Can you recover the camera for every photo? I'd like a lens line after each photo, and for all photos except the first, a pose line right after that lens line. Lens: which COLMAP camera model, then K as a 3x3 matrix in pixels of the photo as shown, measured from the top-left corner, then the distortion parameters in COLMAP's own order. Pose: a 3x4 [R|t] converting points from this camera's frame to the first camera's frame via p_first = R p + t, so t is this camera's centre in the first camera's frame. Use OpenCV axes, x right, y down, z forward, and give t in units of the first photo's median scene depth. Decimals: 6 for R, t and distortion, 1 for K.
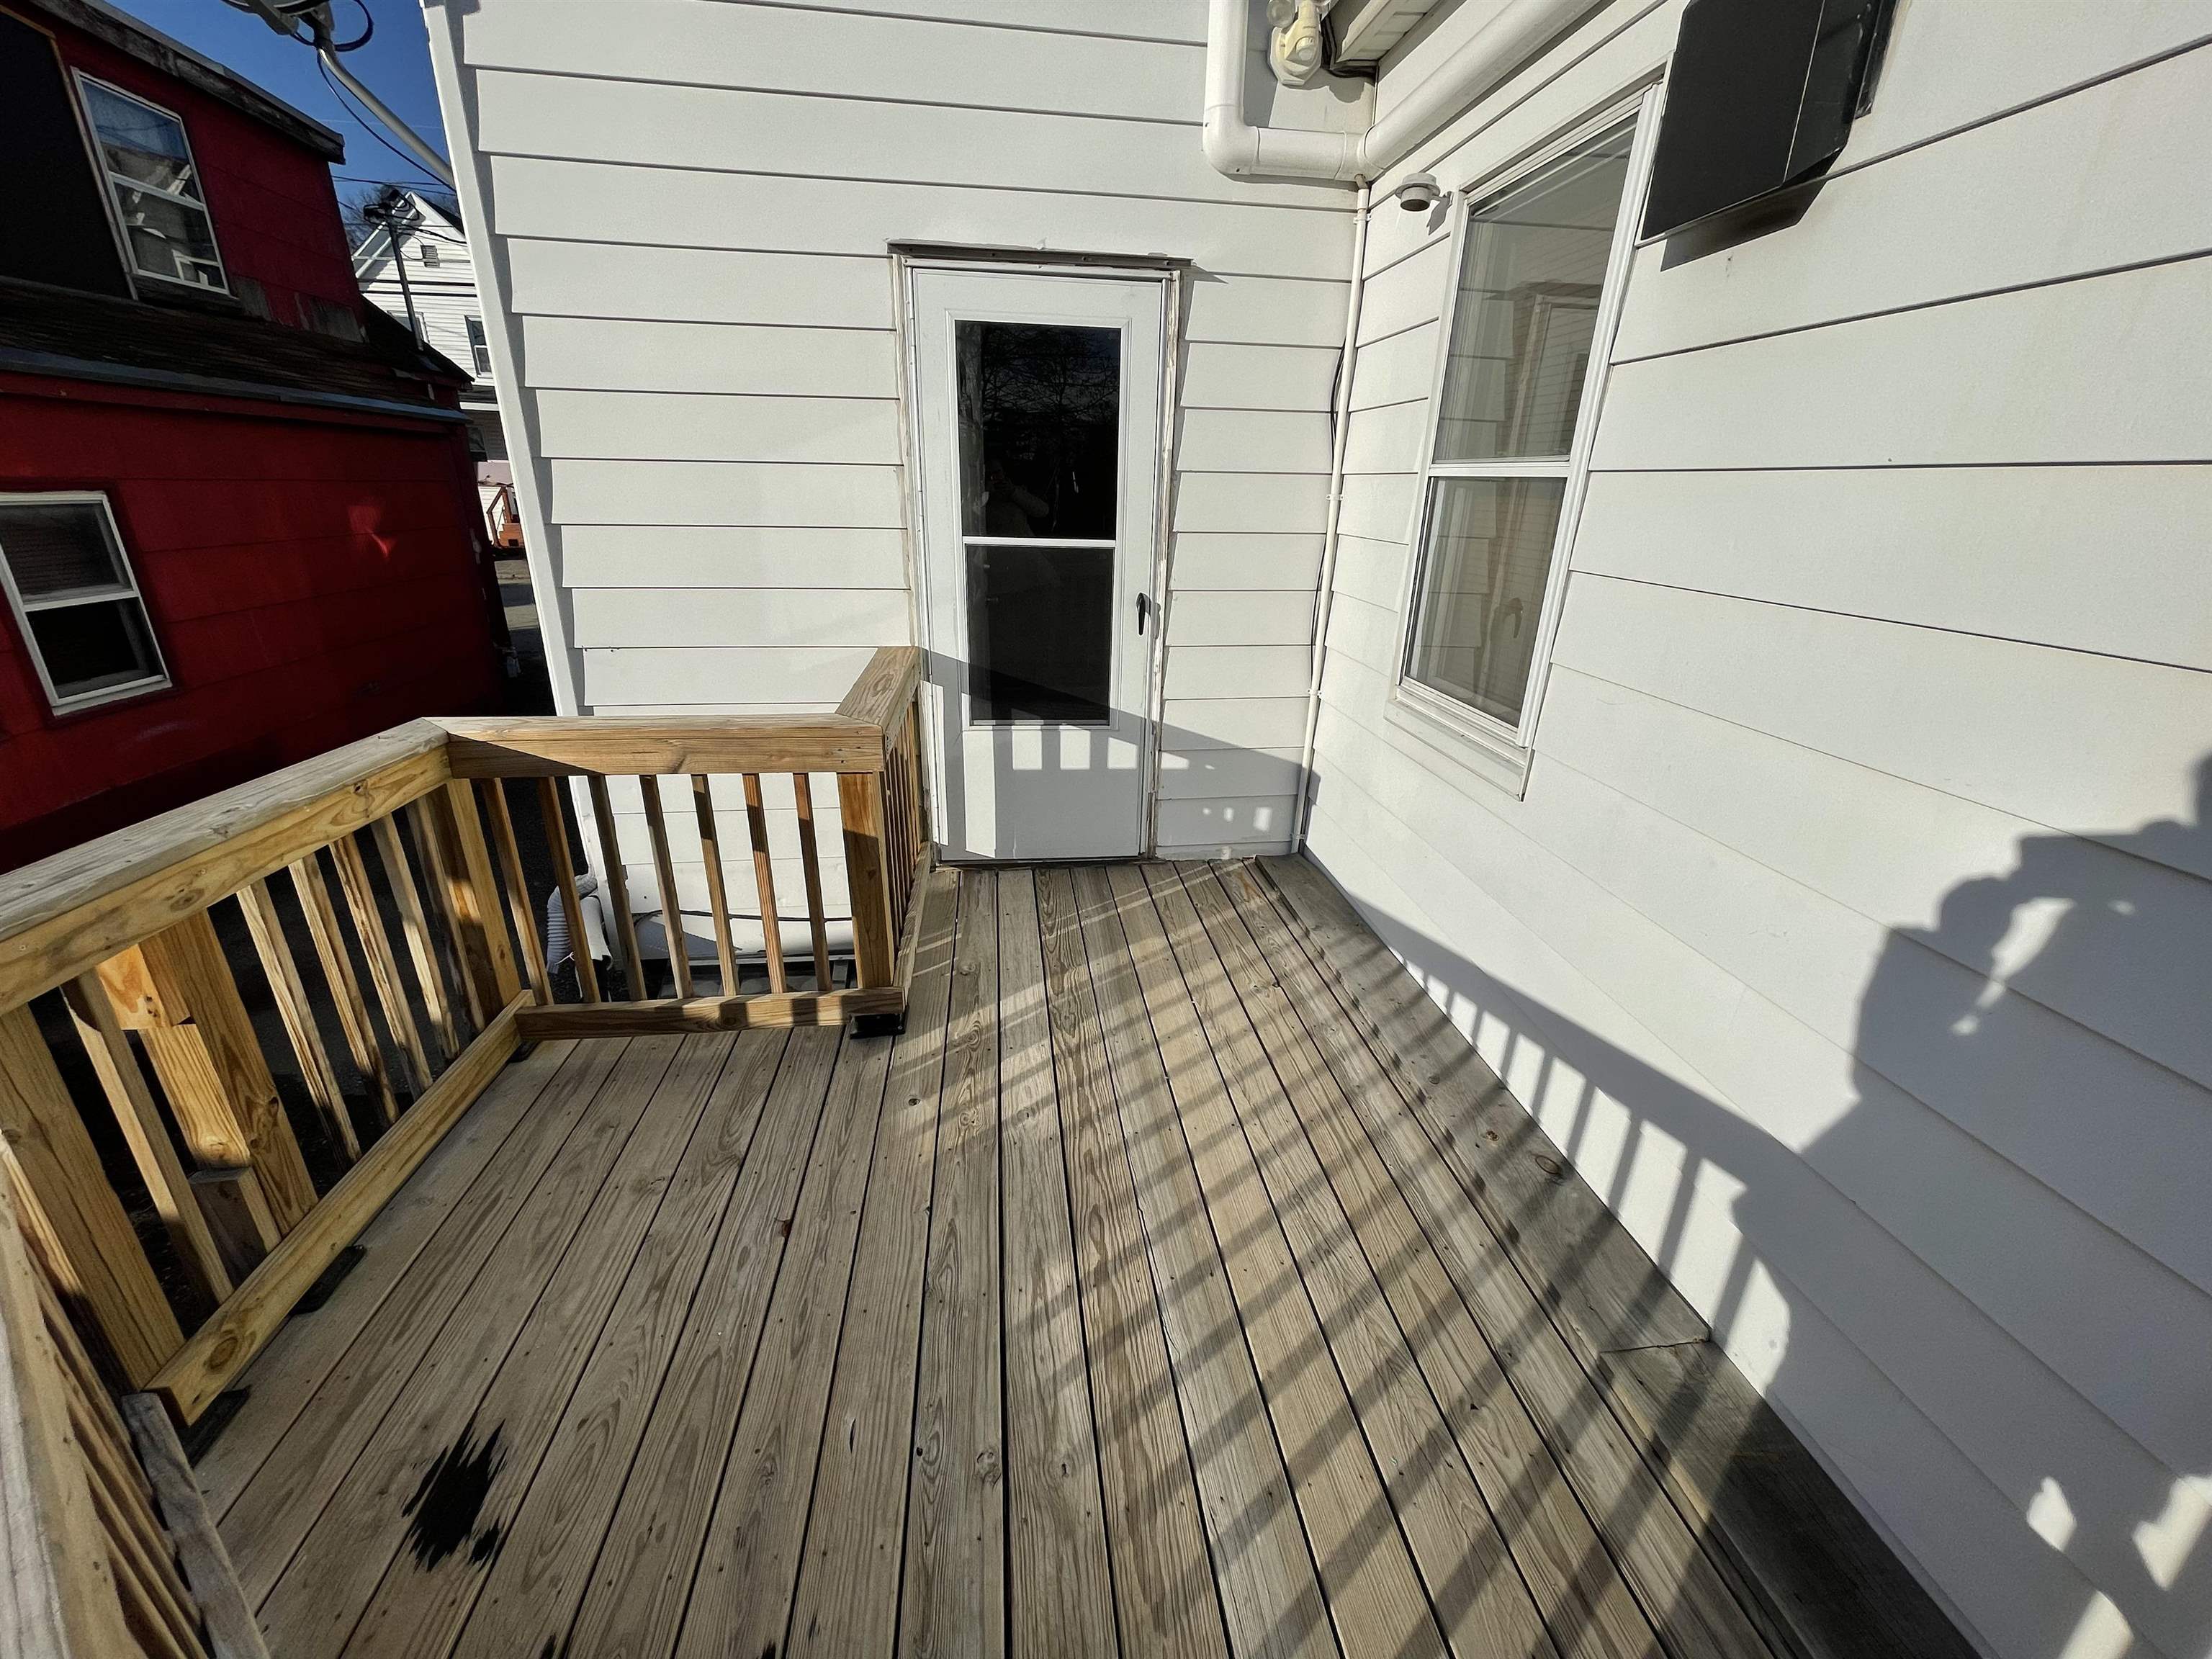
lens RADIAL K [[887.8, 0, 1101.1], [0, 887.8, 827.8], [0, 0, 1]] dist [-0.008783, -0.000034]
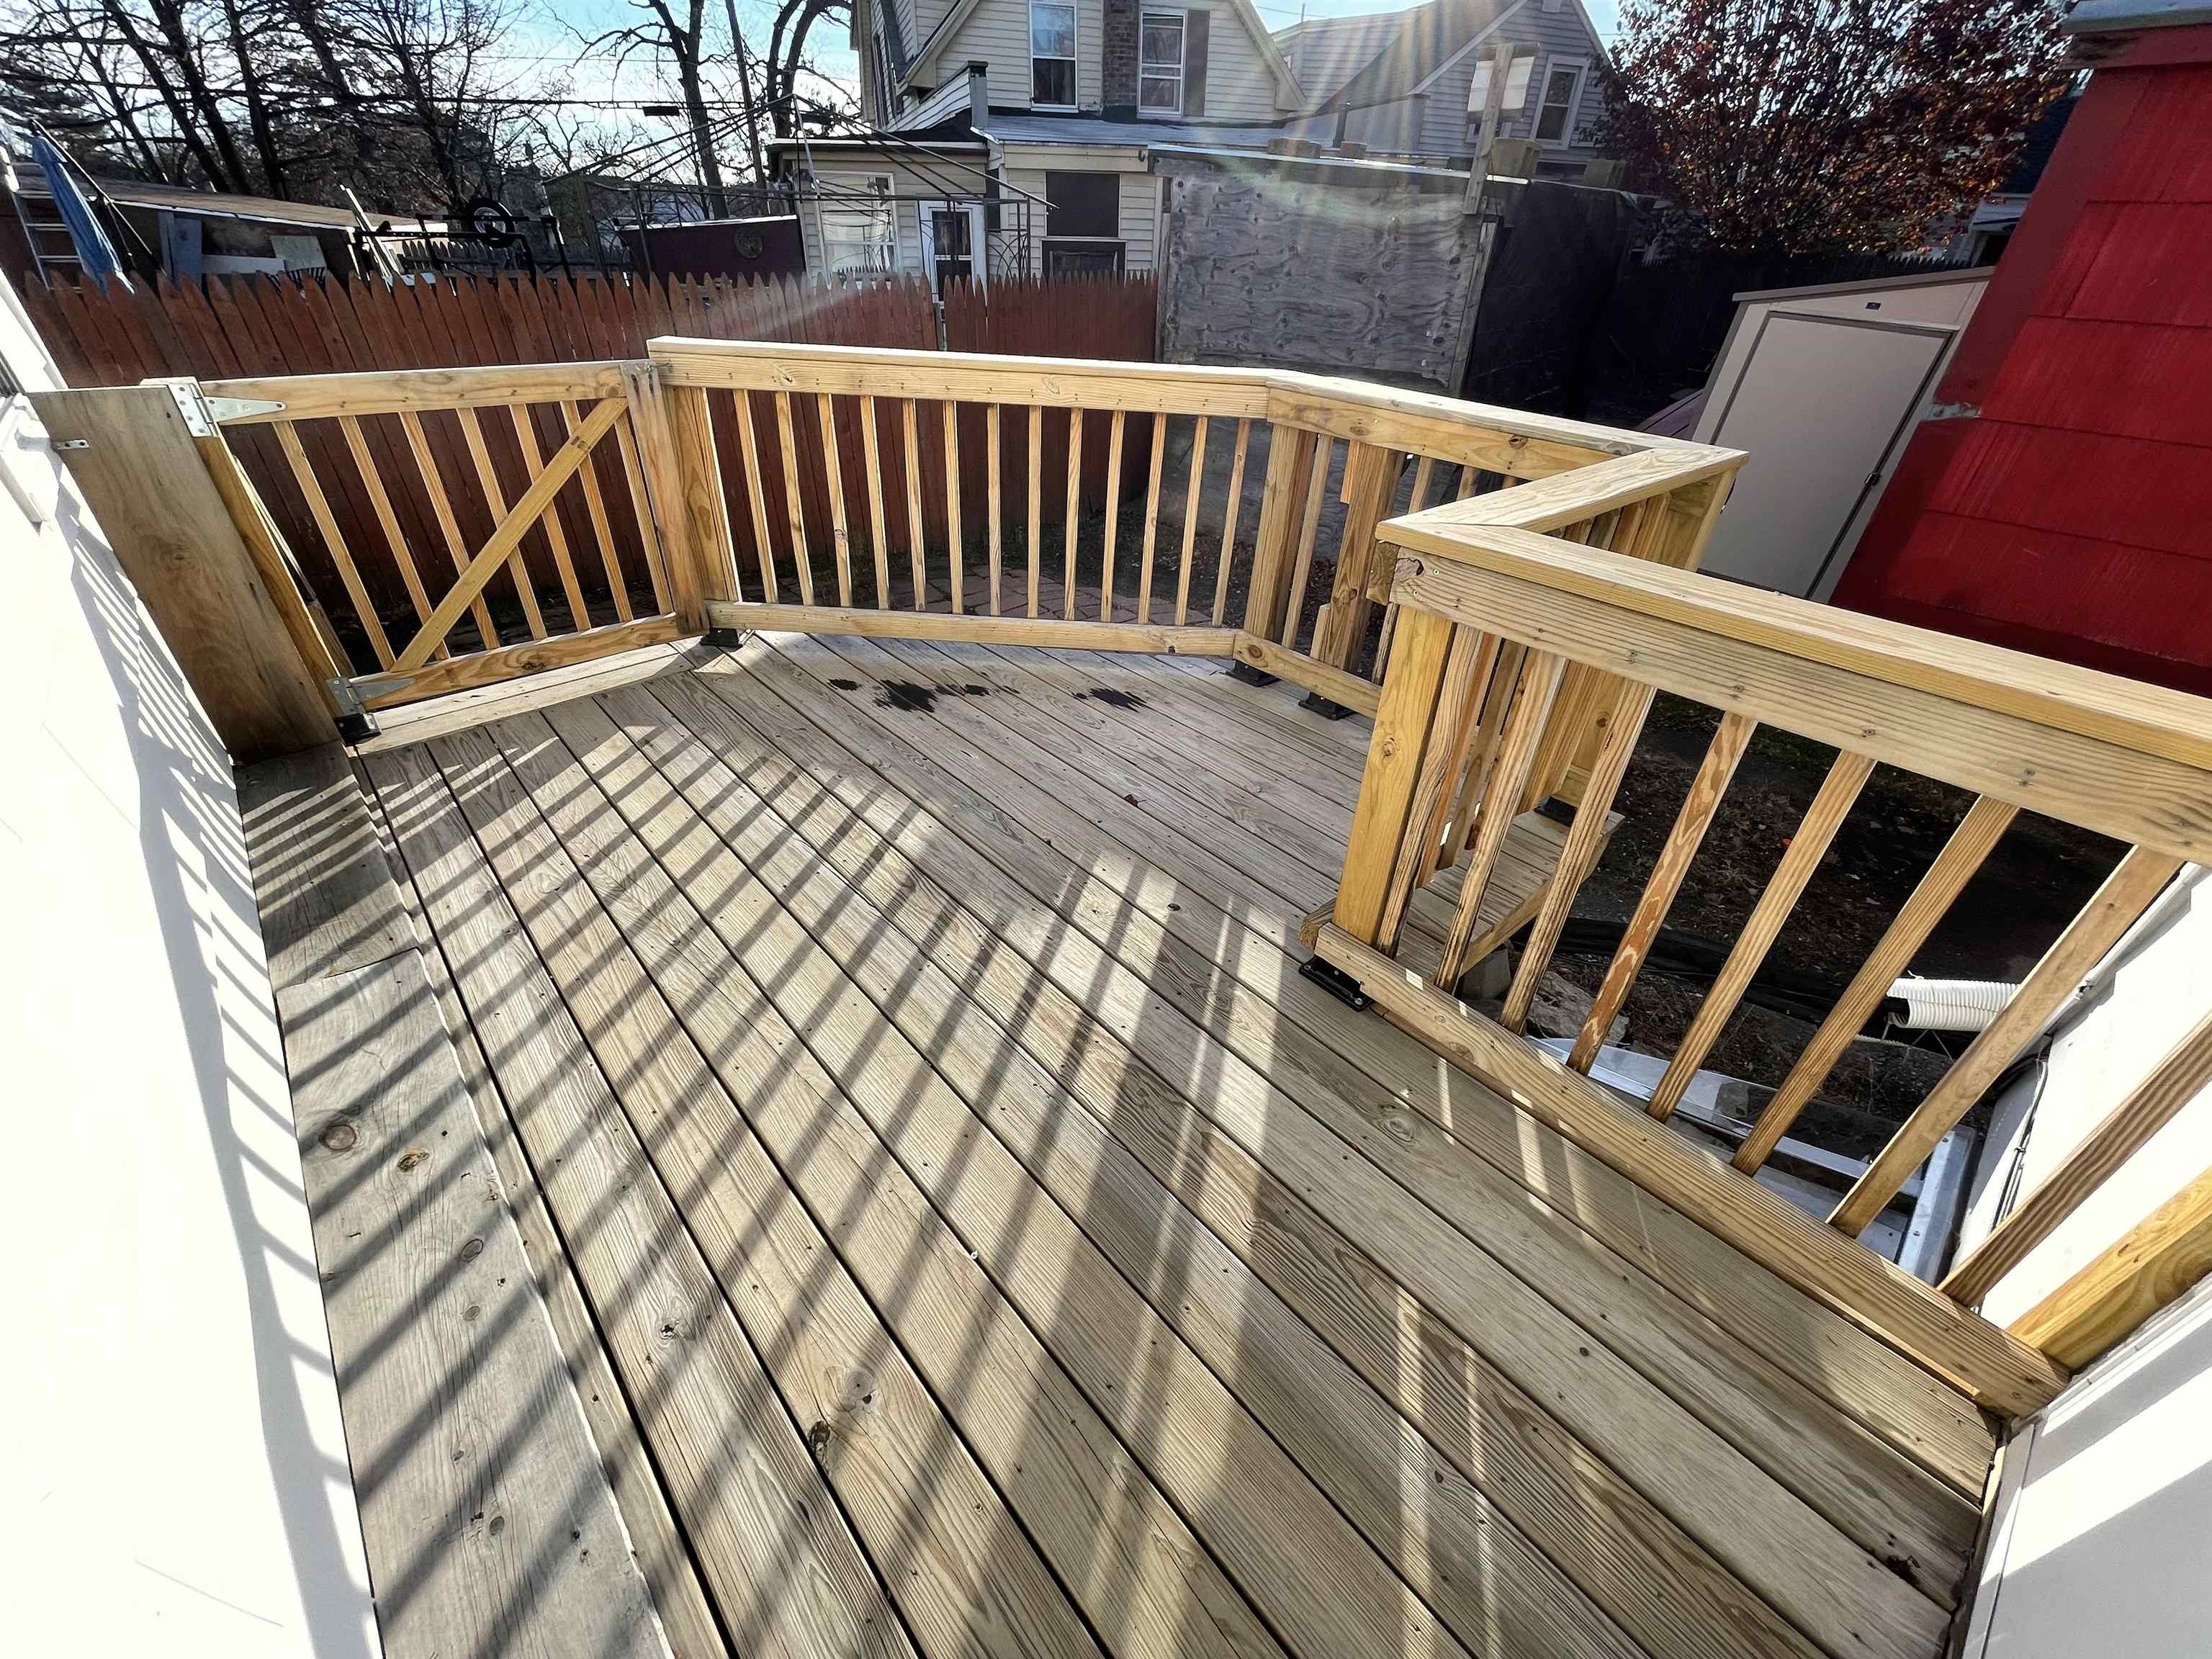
lens RADIAL K [[887.8, 0, 1101.1], [0, 887.8, 827.8], [0, 0, 1]] dist [-0.008783, -0.000034]
pose [[-0.817579, 0.287363, -0.498986, 0.268492], [-0.246549, 0.608417, 0.754349, -0.390226], [0.520364, 0.739764, -0.426580, 1.300369]]
